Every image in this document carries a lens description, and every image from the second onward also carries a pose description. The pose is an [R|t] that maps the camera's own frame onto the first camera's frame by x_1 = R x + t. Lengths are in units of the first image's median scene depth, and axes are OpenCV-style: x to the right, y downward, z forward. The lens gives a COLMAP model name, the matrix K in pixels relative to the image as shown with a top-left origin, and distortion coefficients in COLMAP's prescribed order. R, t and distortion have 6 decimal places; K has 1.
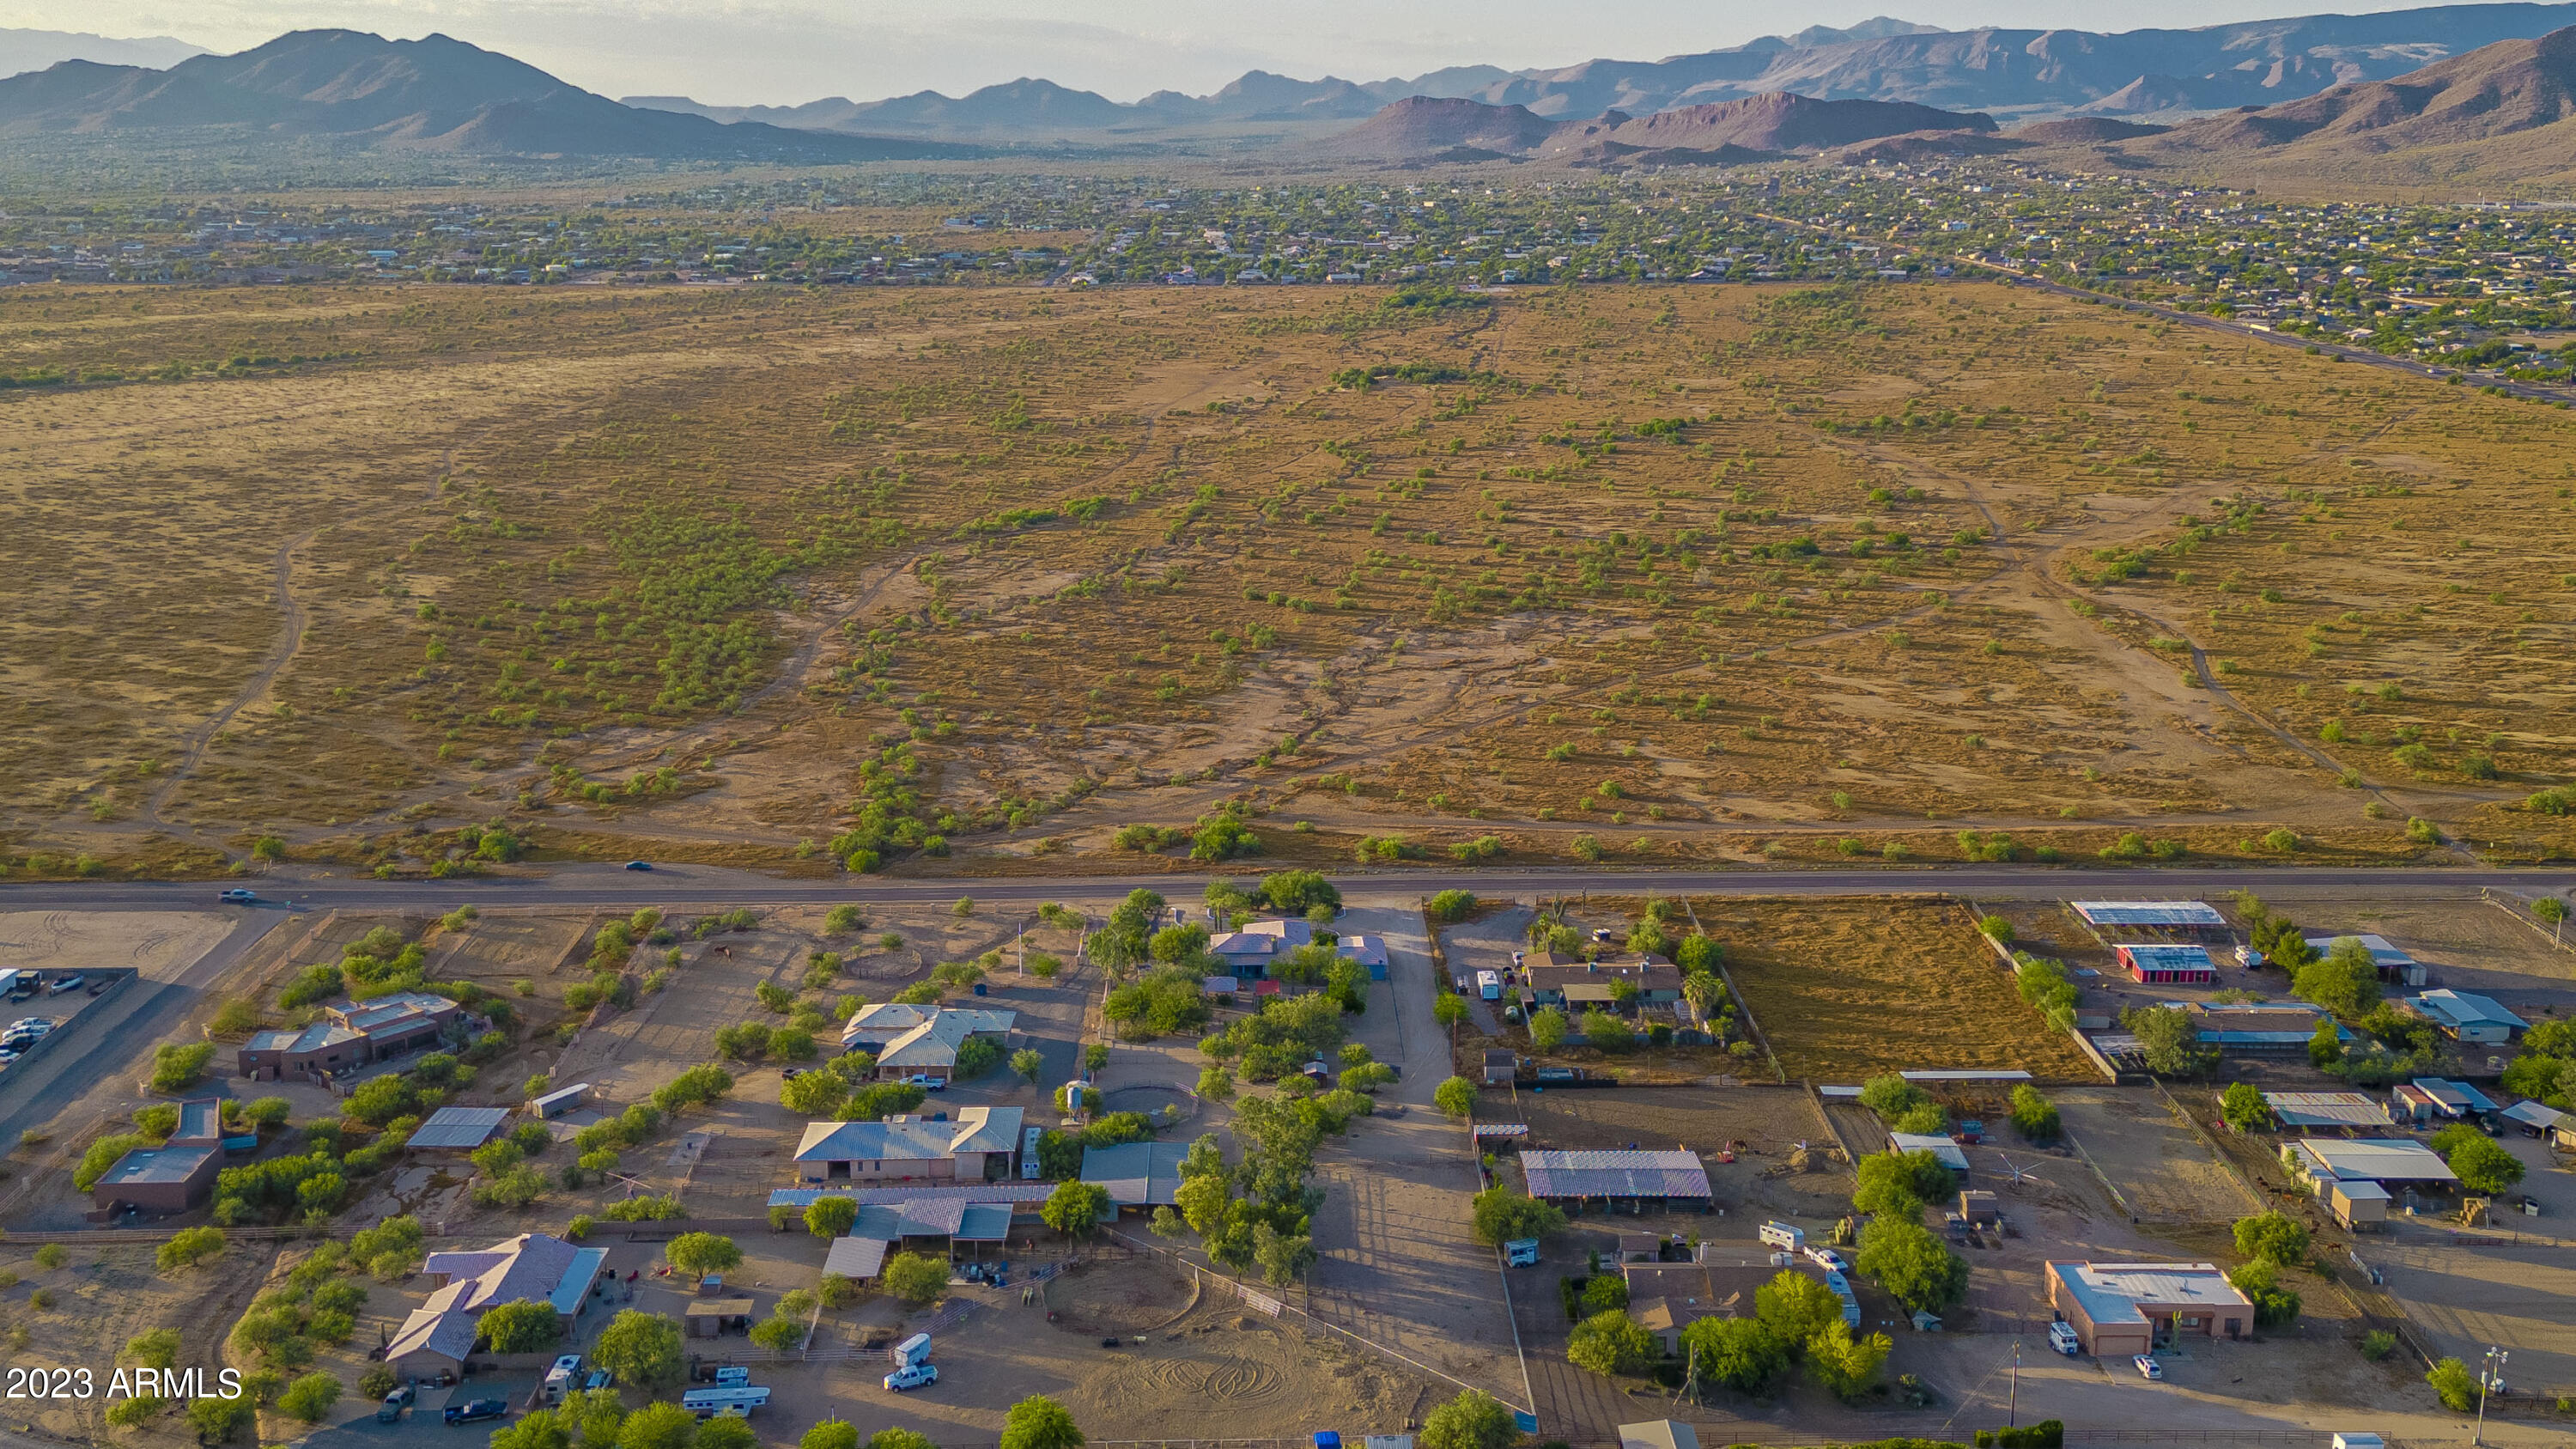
lens RADIAL K [[2523.8, 0, 1285.6], [0, 2523.8, 721.6], [0, 0, 1]] dist [0.076498, 0.000000]
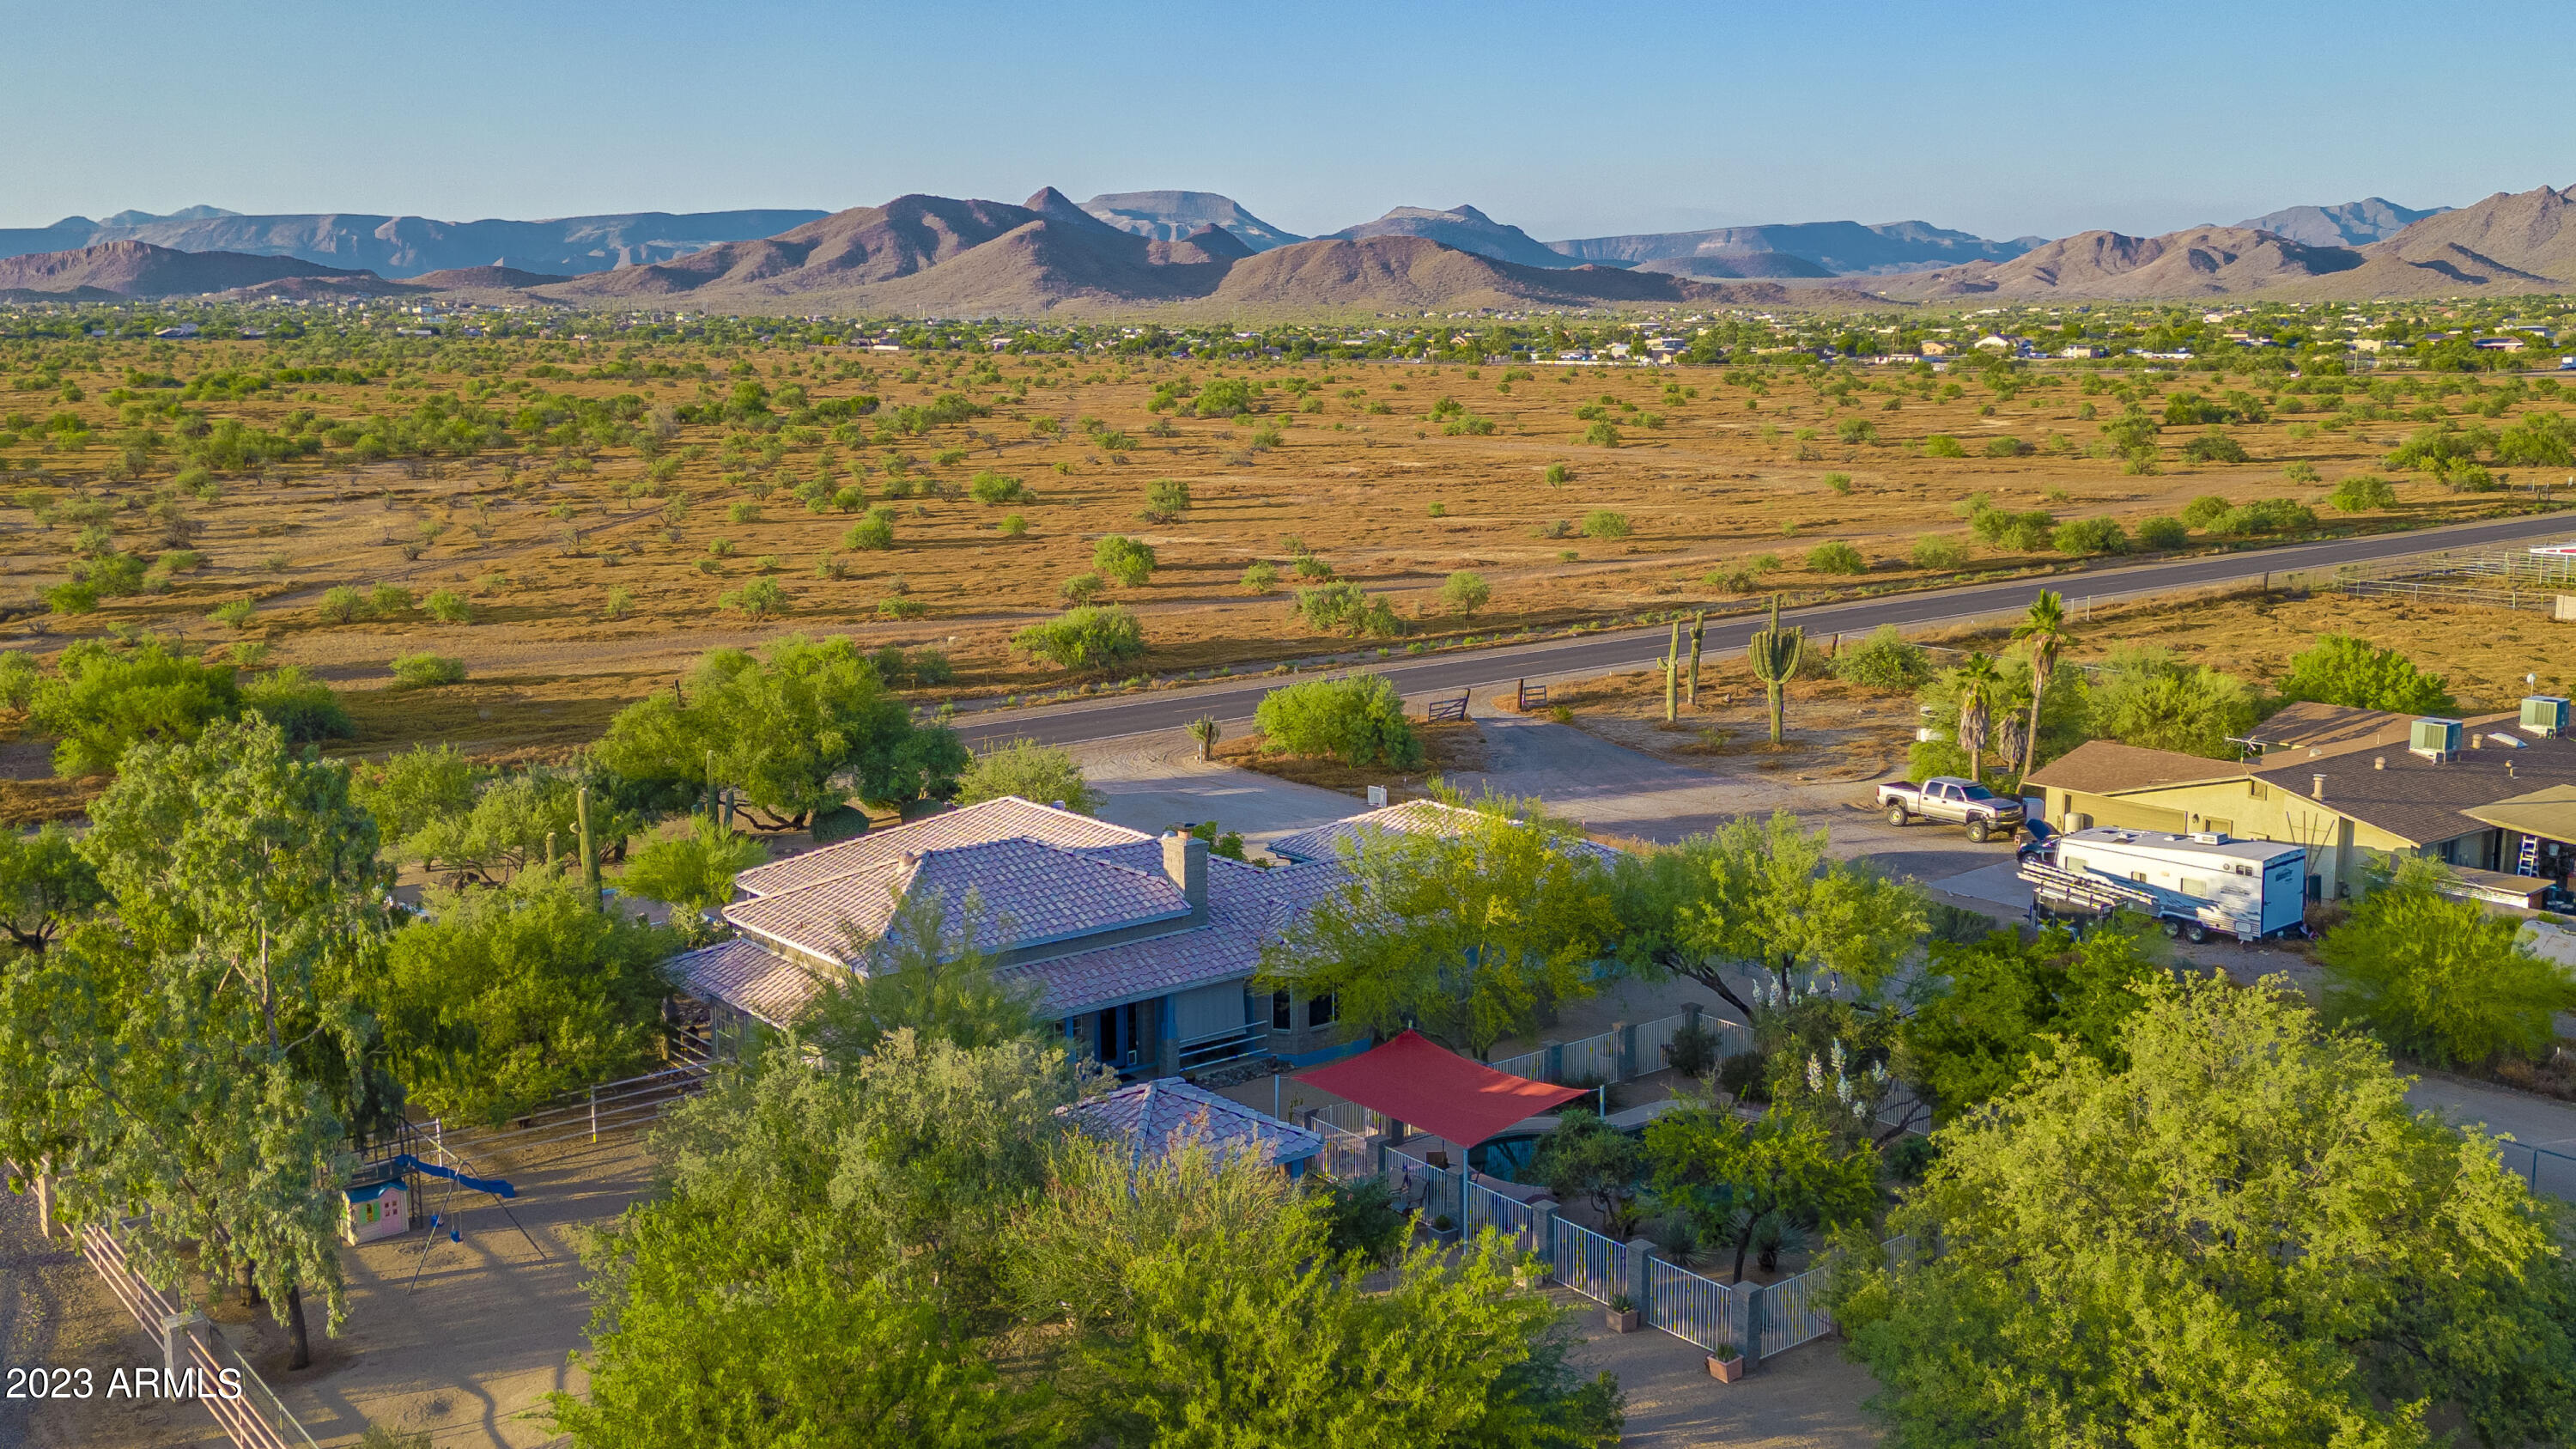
lens RADIAL K [[2375.1, 0, 1282.8], [0, 2375.1, 694.6], [0, 0, 1]] dist [0.081502, 0.000000]
pose [[0.796303, -0.099578, 0.596645, -0.074073], [0.153309, 0.987375, -0.039823, 0.066404], [-0.585147, 0.123182, 0.801517, 0.679745]]
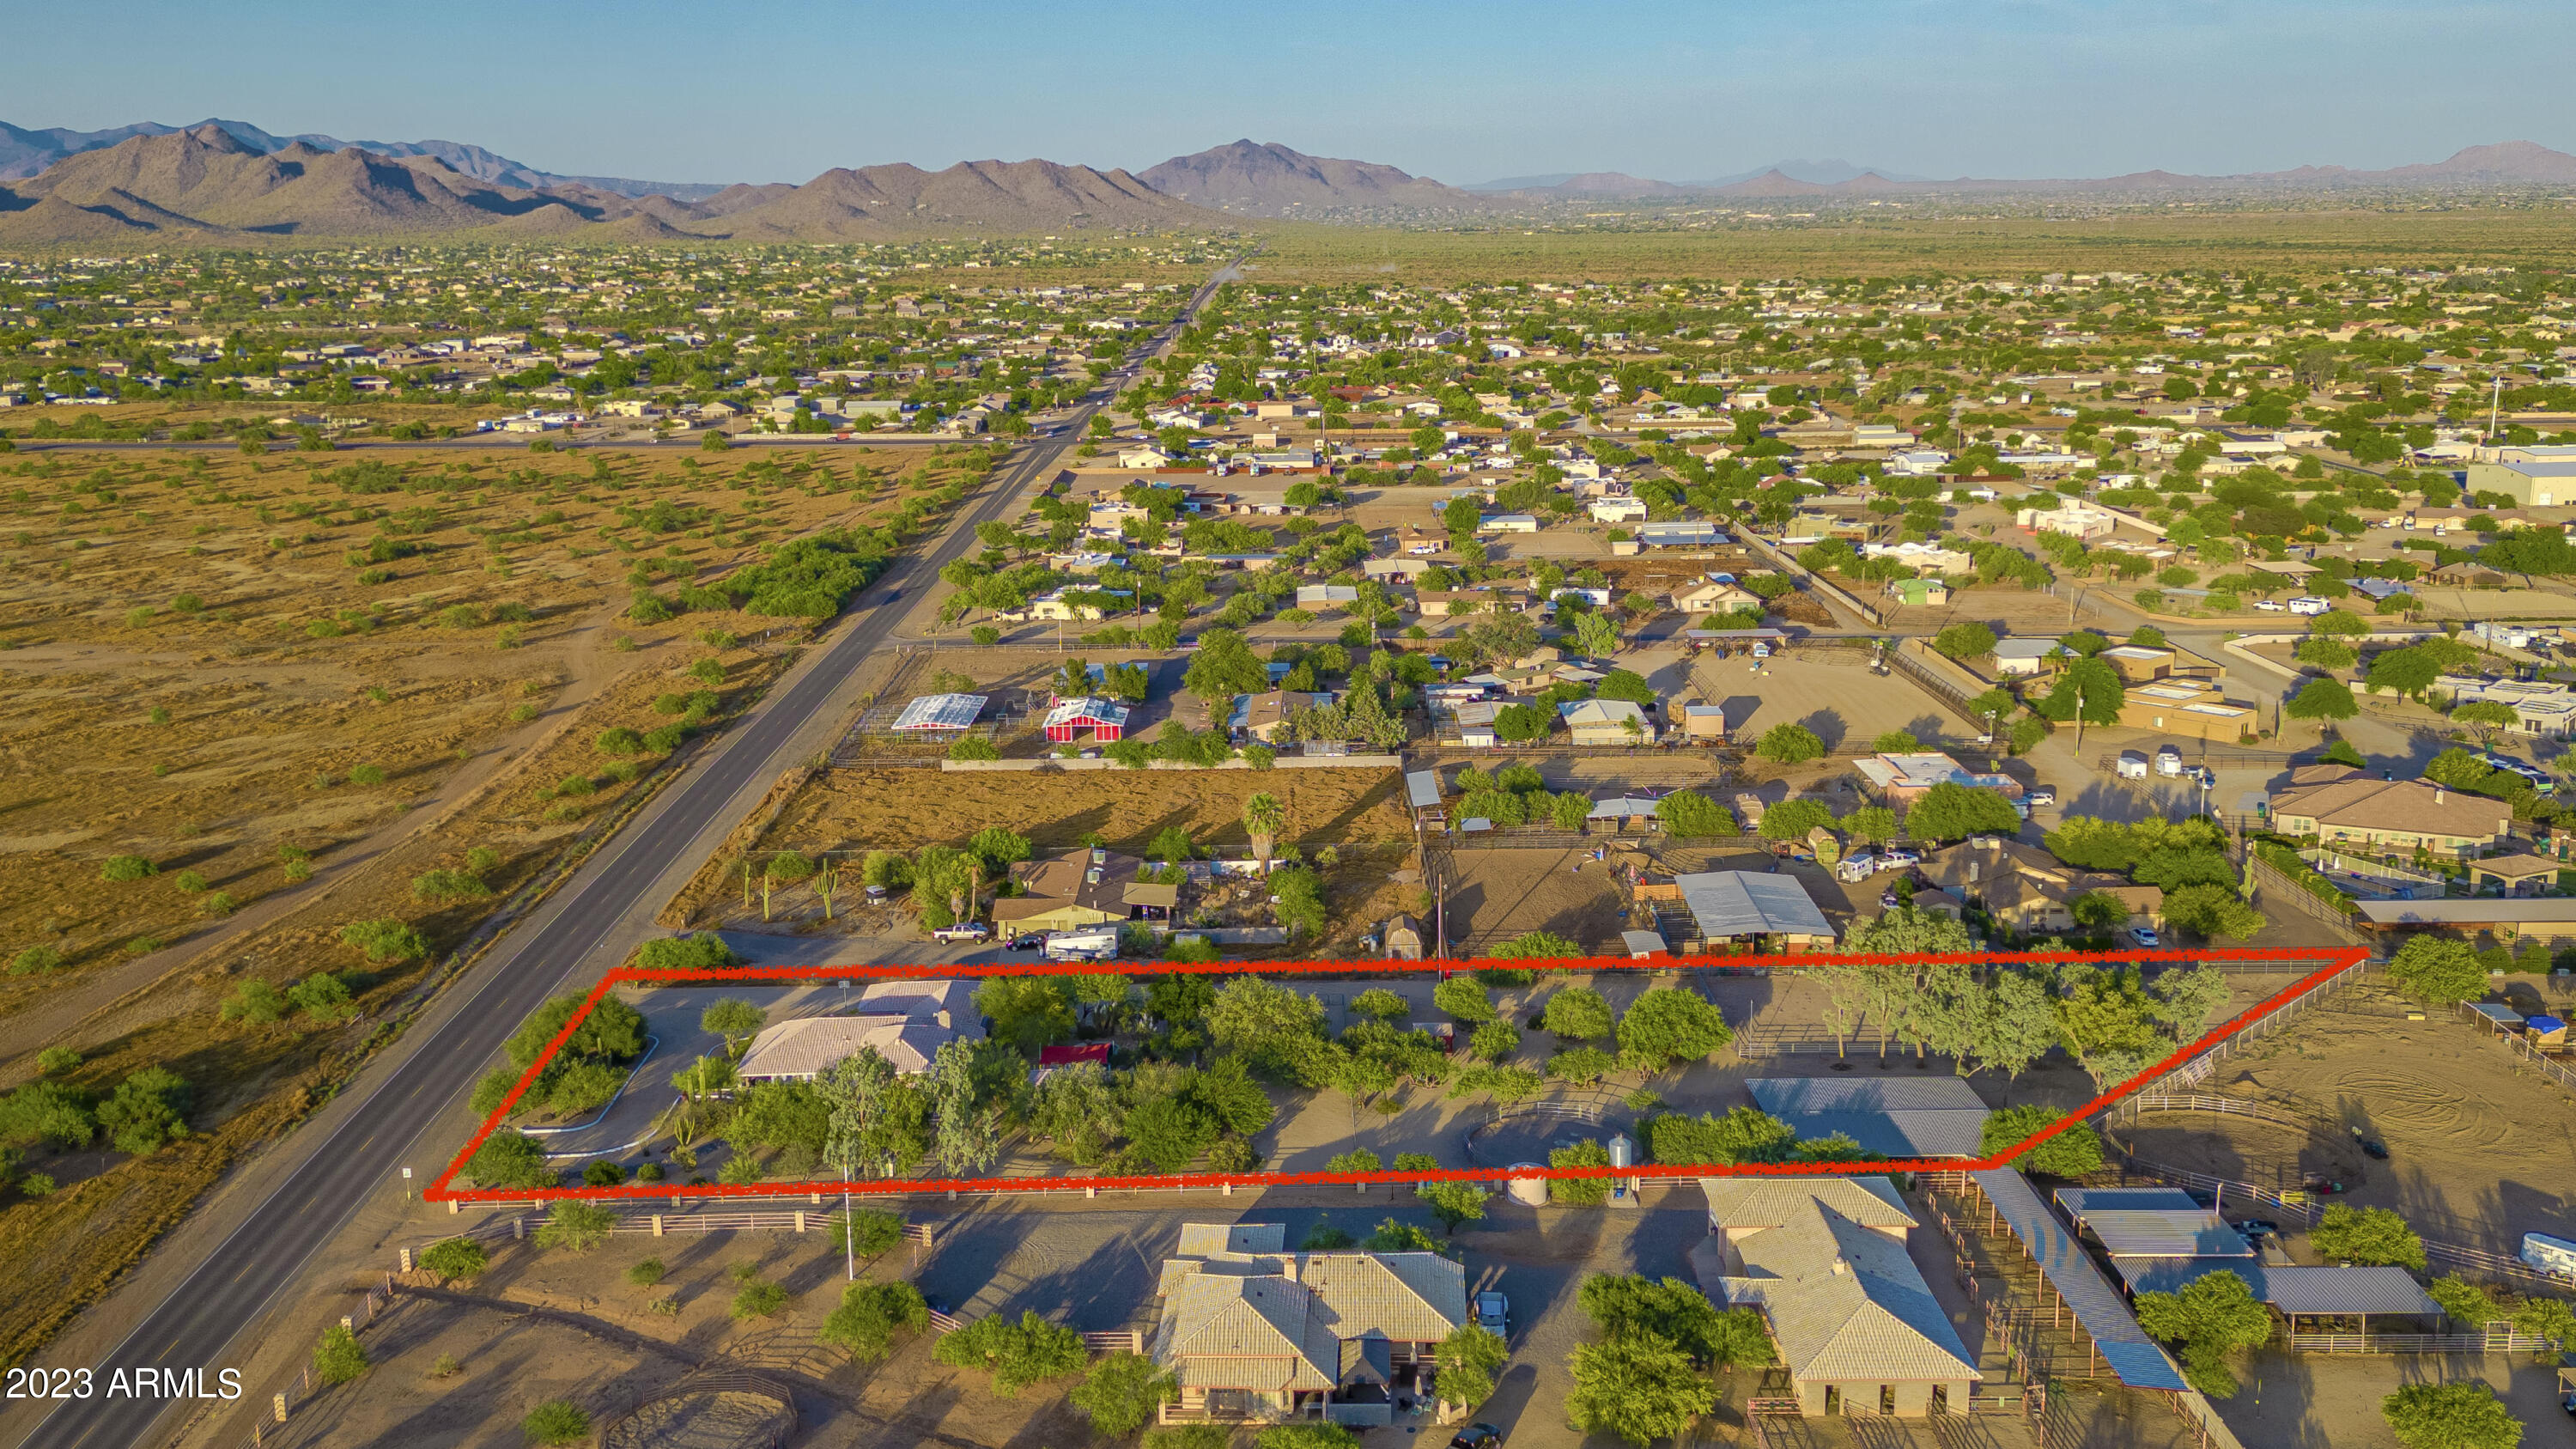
lens RADIAL K [[2375.1, 0, 1344.5], [0, 2375.1, 679.4], [0, 0, 1]] dist [0.081502, 0.000000]
pose [[-0.003901, -0.193168, 0.981158, -0.402754], [0.249614, 0.949919, 0.188010, -0.048248], [-0.968338, 0.245644, 0.044511, 0.684451]]
